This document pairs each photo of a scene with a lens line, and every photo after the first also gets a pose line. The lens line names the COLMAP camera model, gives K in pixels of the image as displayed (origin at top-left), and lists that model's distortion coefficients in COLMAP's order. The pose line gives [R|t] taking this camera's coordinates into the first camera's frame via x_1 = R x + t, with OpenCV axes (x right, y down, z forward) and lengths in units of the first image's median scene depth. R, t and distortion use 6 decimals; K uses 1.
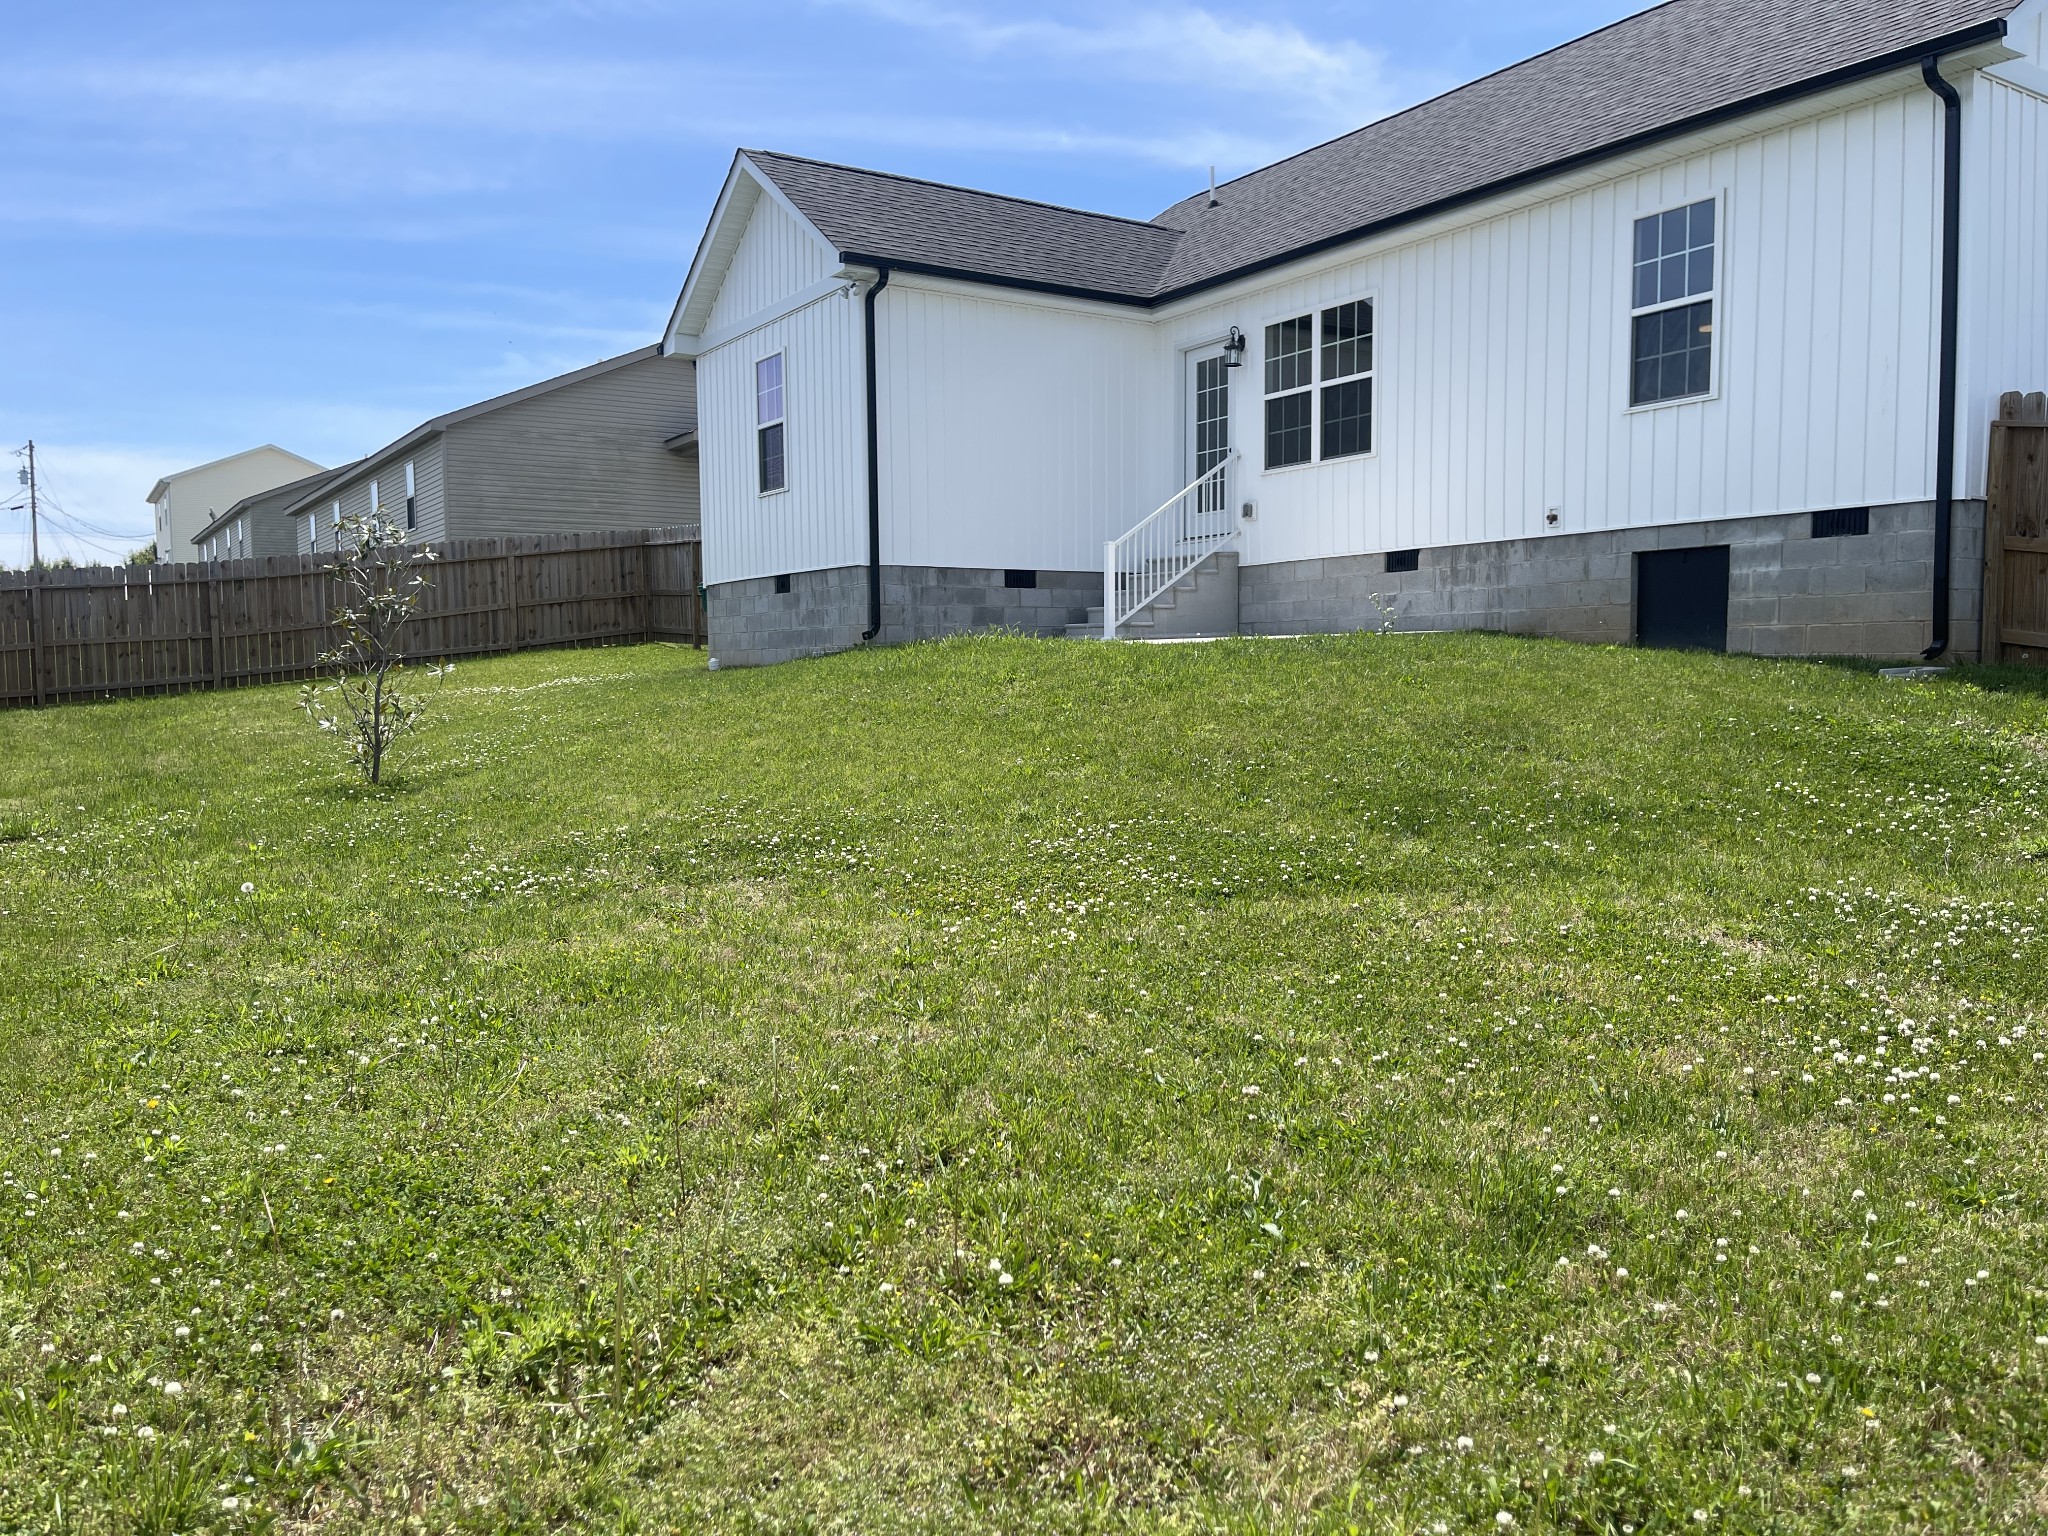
lens RADIAL K [[1552.0, 0, 1024.0], [0, 1552.0, 768.0], [0, 0, 1]] dist [0.096737, -0.146524]
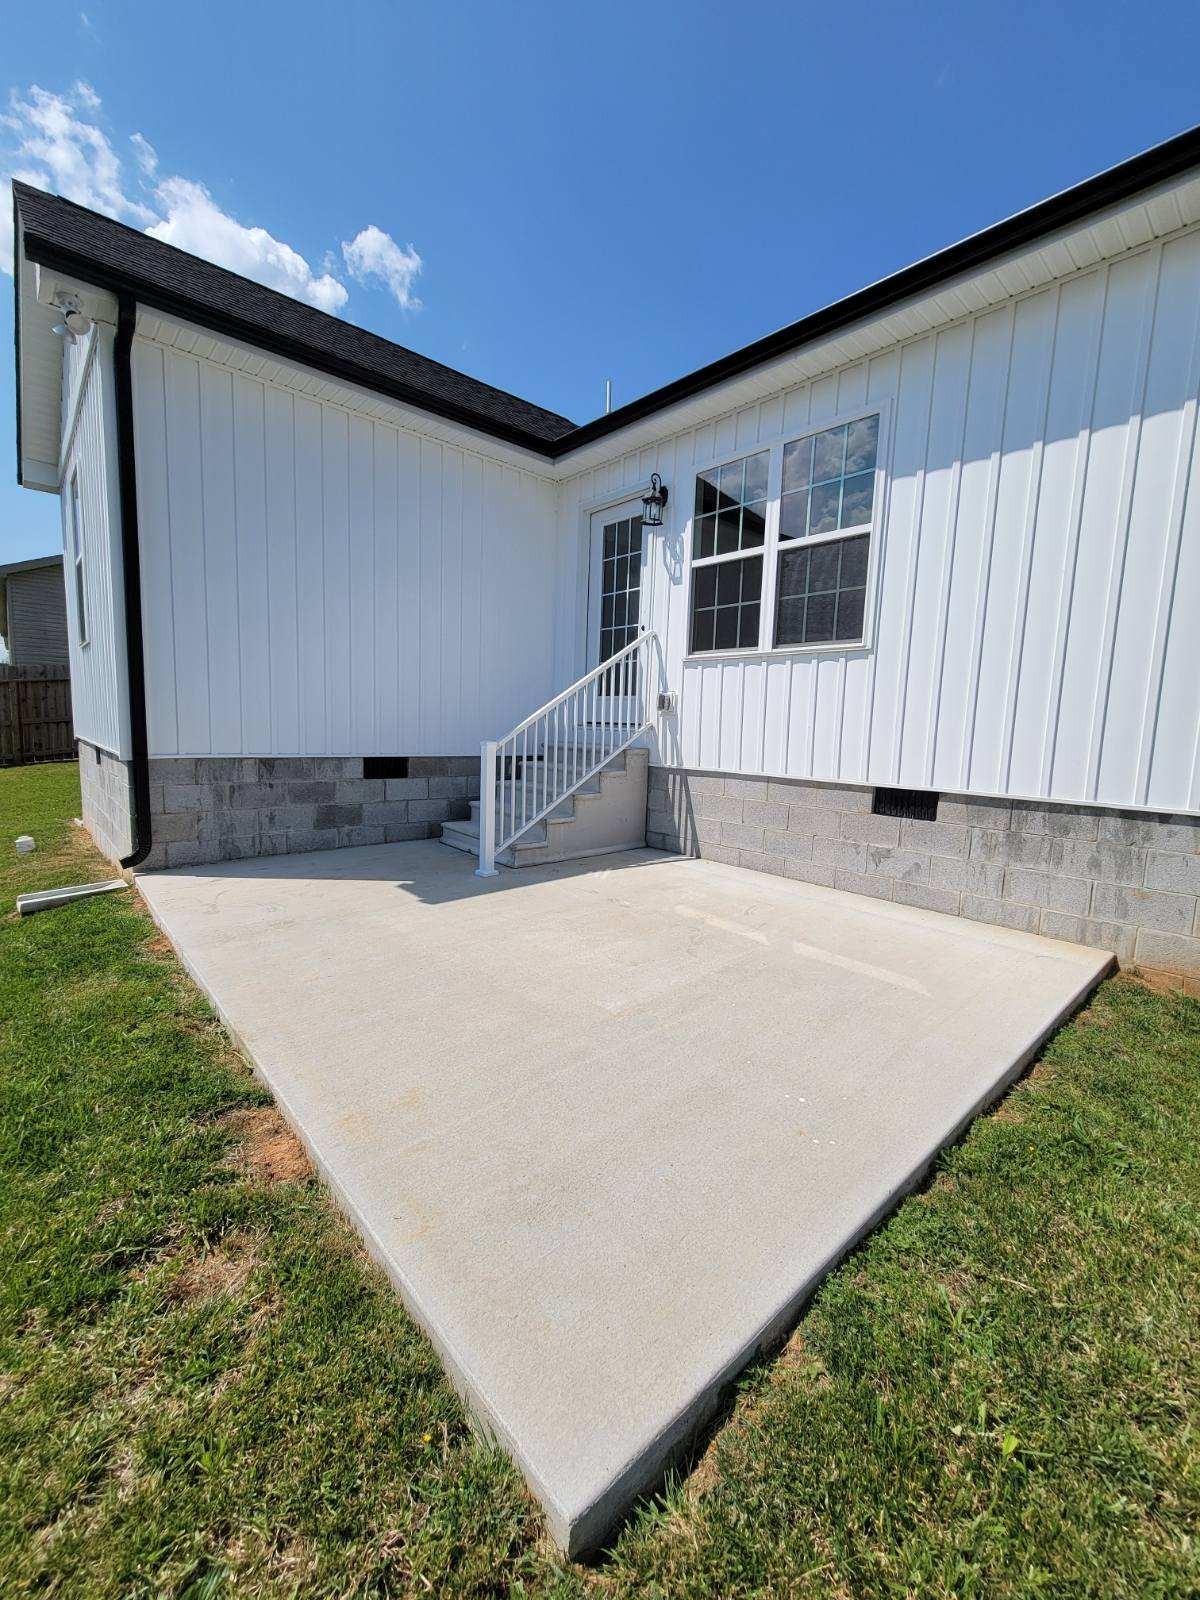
lens RADIAL K [[653.7, 0, 596.2], [0, 653.7, 796.7], [0, 0, 1]] dist [0.007563, -0.004657]
pose [[0.987176, 0.026988, 0.157340, 0.055642], [-0.034106, 0.998505, 0.042719, -0.130751], [-0.155952, -0.047538, 0.986620, 0.671950]]
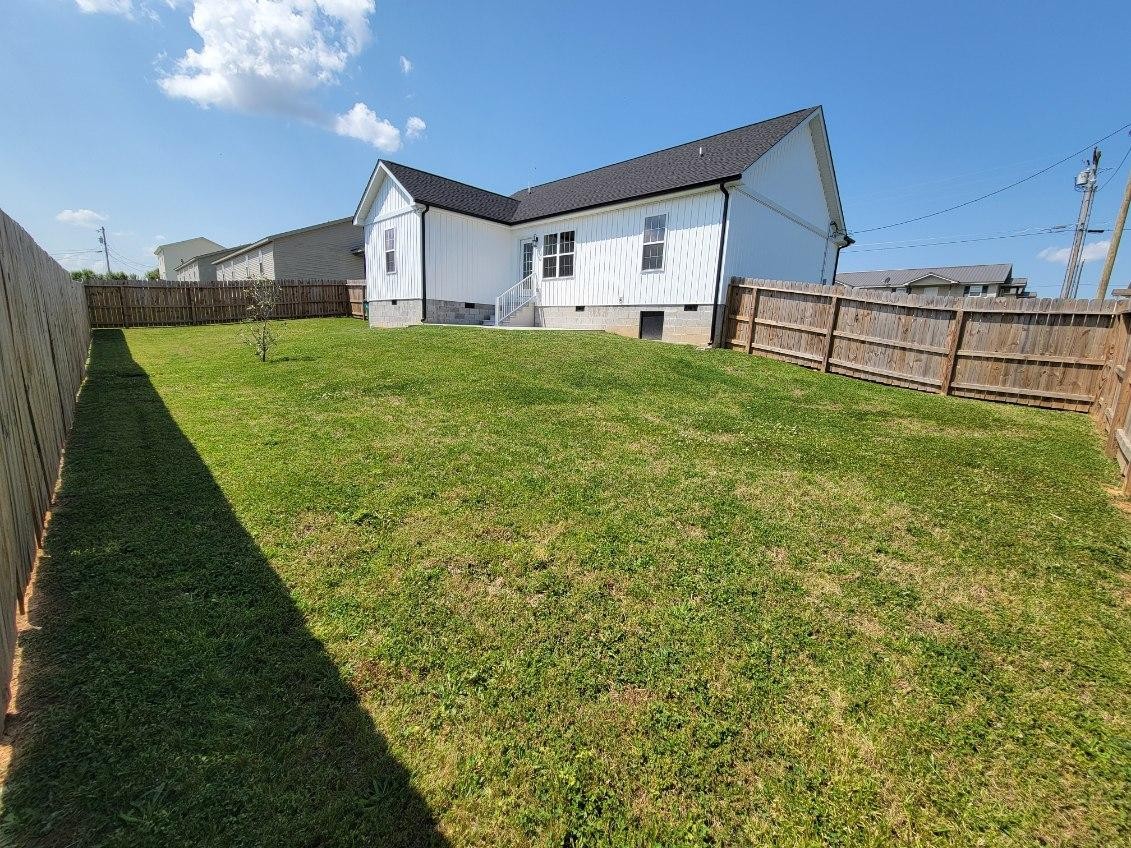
lens RADIAL K [[462.1, 0, 567.6], [0, 462.1, 419.5], [0, 0, 1]] dist [0.007563, -0.004657]
pose [[0.976702, 0.012167, 0.214254, -0.007119], [-0.038753, 0.991977, 0.120328, -0.006882], [-0.211071, -0.125828, 0.969338, -0.038975]]
